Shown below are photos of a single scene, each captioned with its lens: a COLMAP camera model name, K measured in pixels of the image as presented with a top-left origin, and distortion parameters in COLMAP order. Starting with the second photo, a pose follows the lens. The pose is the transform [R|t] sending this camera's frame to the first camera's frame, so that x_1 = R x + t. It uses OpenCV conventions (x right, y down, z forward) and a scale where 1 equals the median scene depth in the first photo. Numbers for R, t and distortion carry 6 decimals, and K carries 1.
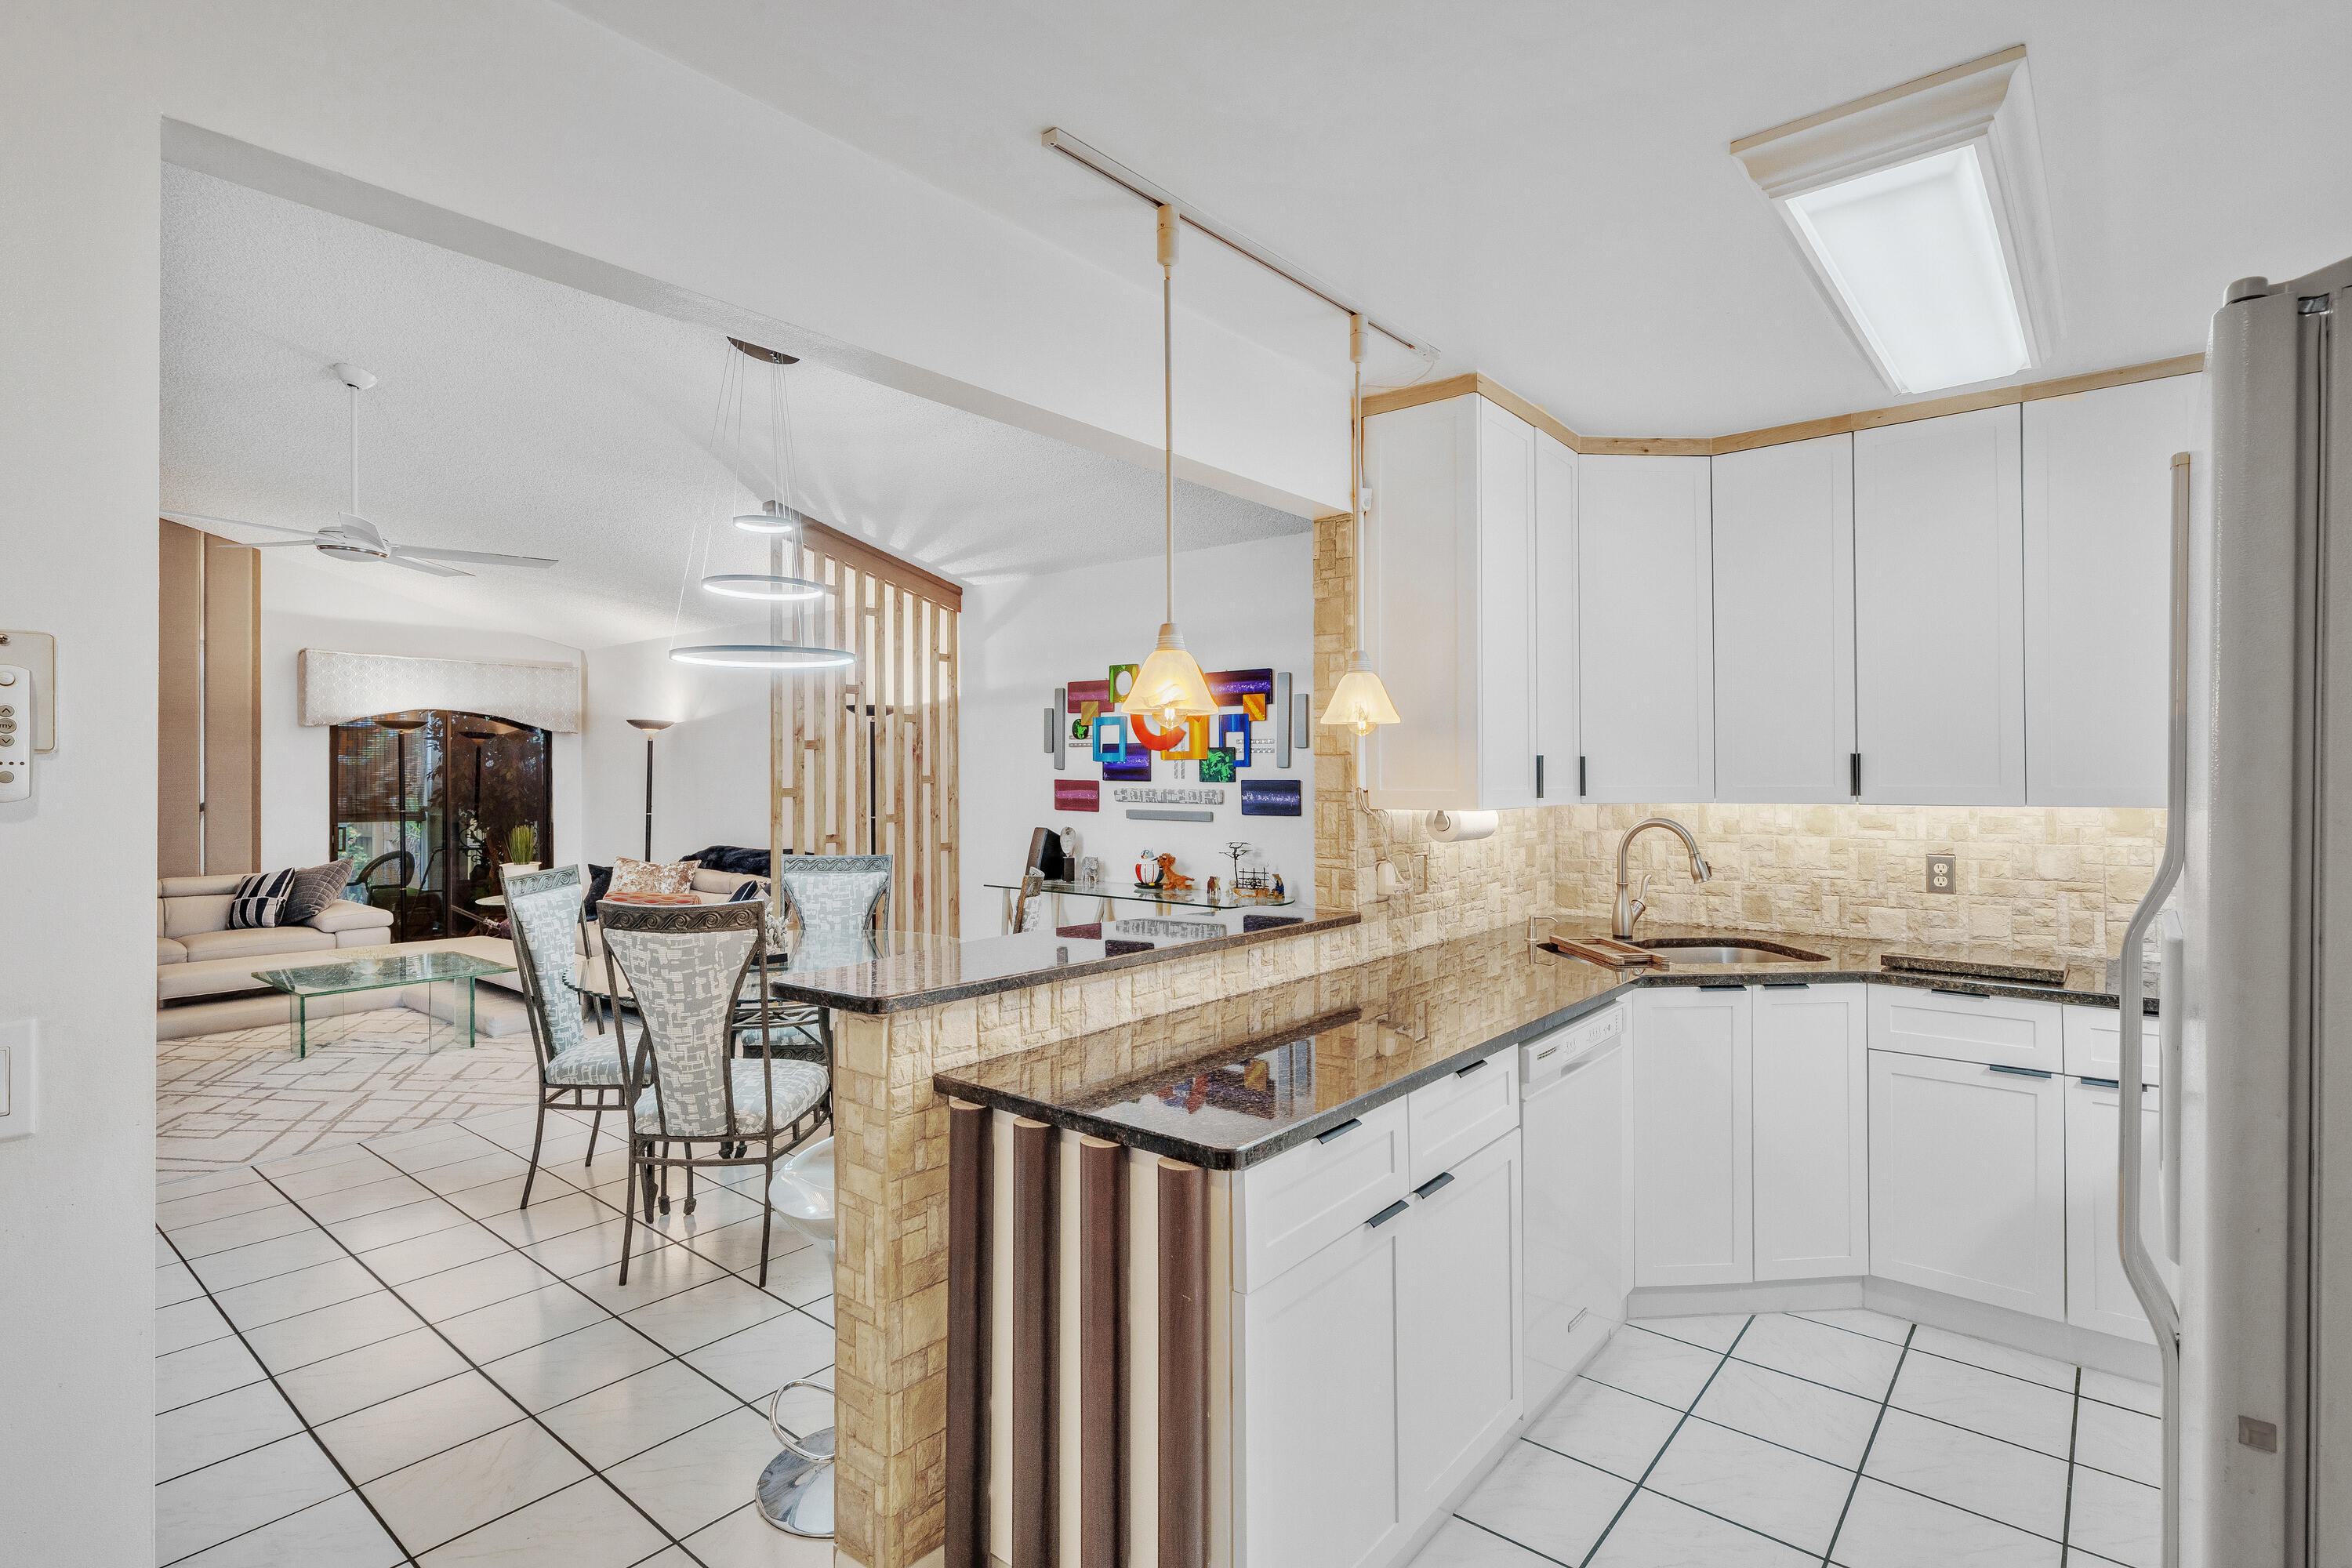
lens RADIAL K [[1193.0, 0, 1212.1], [0, 1193.0, 737.5], [0, 0, 1]] dist [-0.008547, 0.005630]
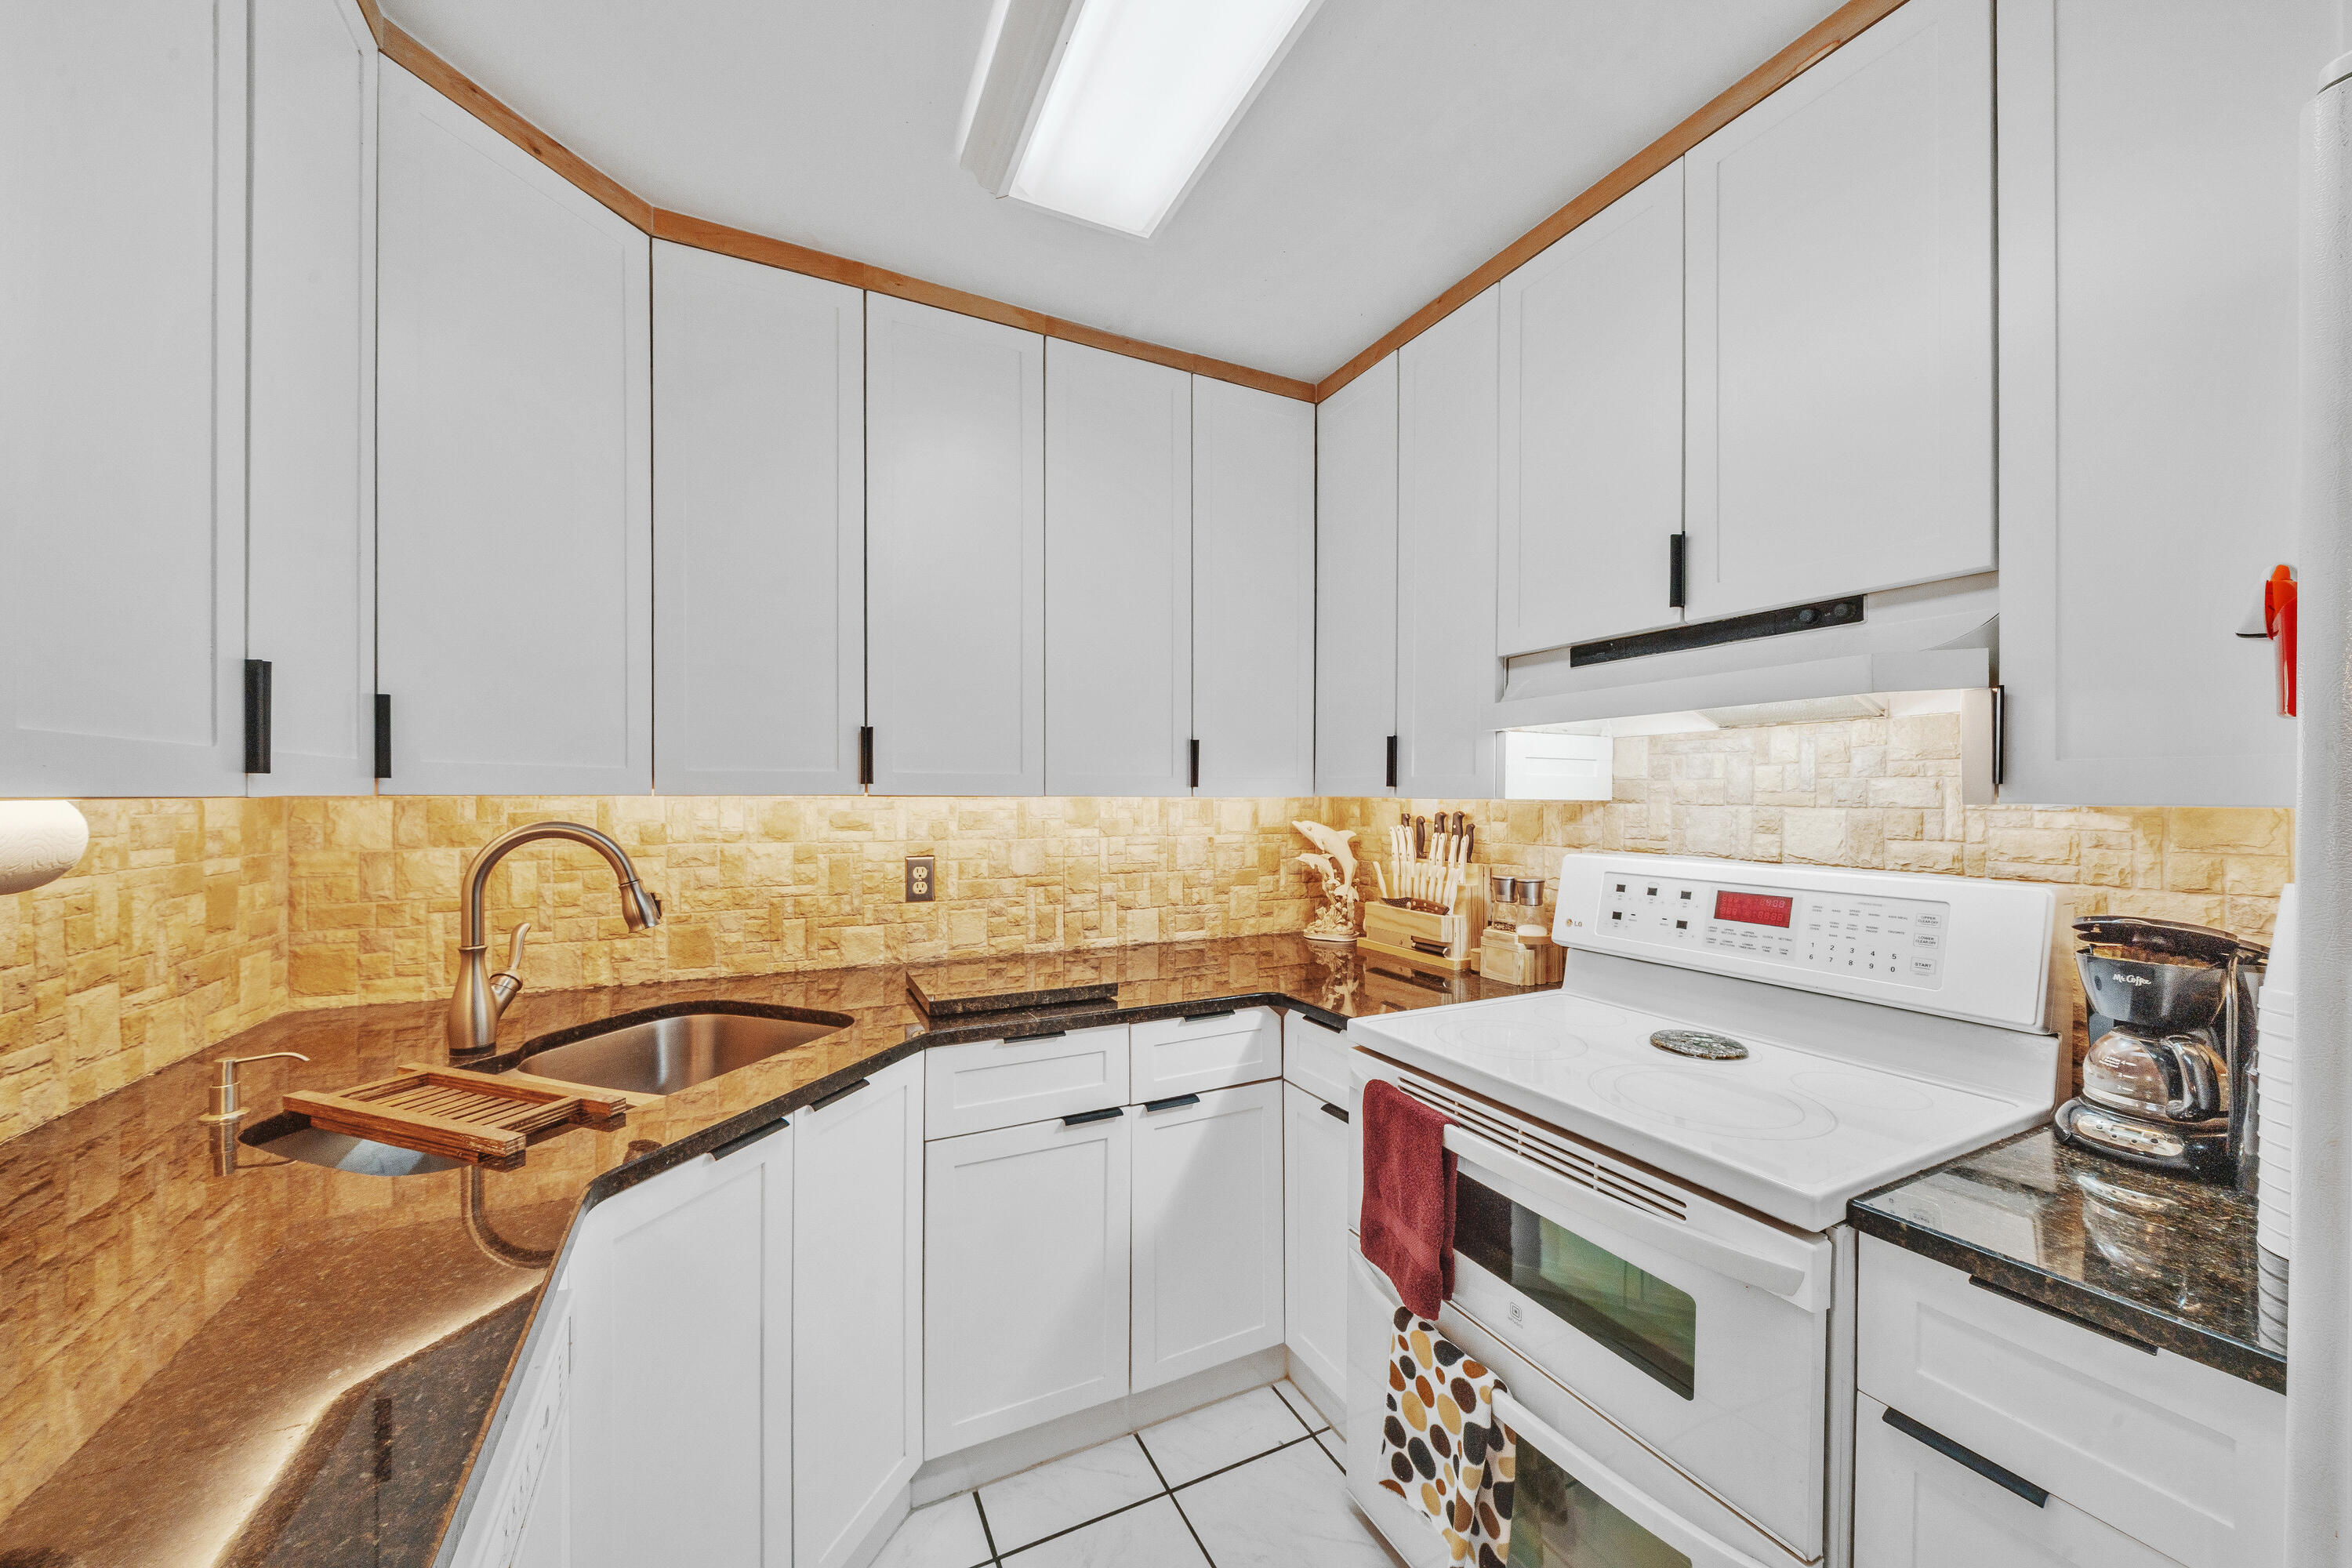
lens RADIAL K [[824.3, 0, 1135.6], [0, 824.3, 805.4], [0, 0, 1]] dist [-0.002643, 0.000174]
pose [[0.455852, -0.004416, 0.890045, 0.143971], [-0.027323, 0.999447, 0.018952, 0.042225], [-0.889636, -0.032958, 0.455479, 0.535701]]
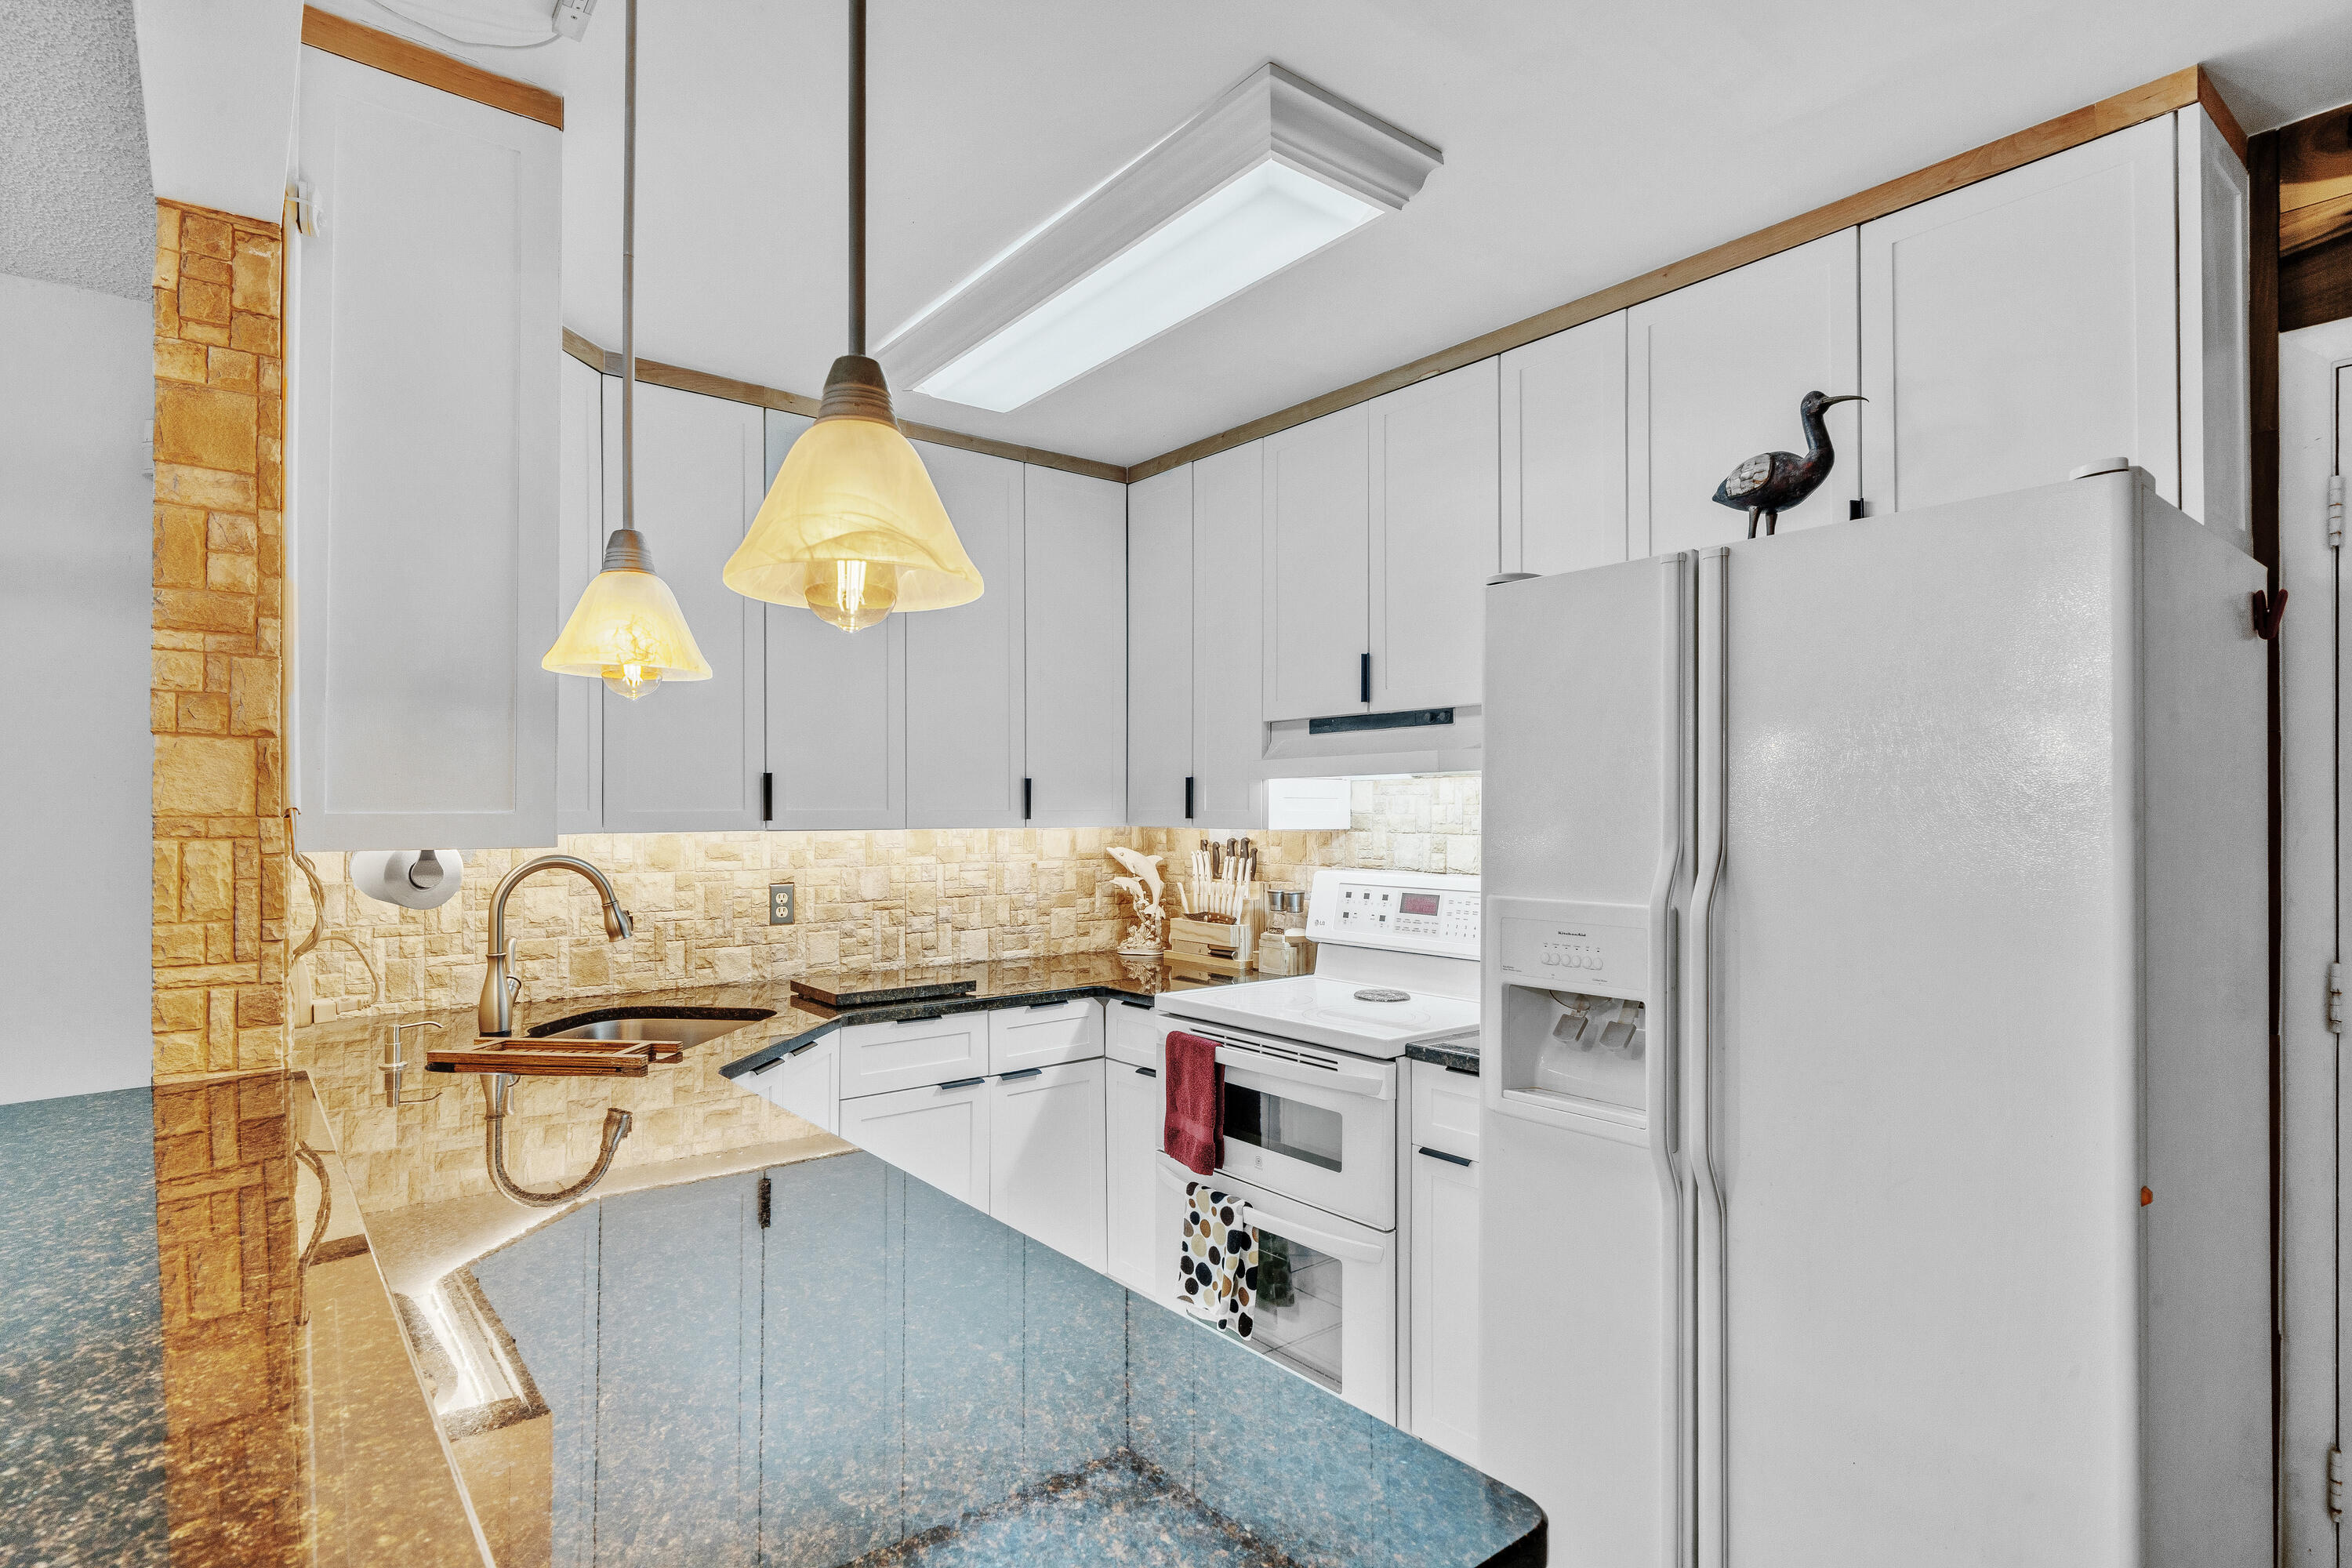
lens RADIAL K [[1193.0, 0, 1190.5], [0, 1193.0, 801.9], [0, 0, 1]] dist [-0.008547, 0.005630]
pose [[0.195381, 0.009667, 0.980680, -0.222913], [-0.025349, 0.999667, -0.004804, 0.027098], [-0.980400, -0.023920, 0.195561, 0.448531]]
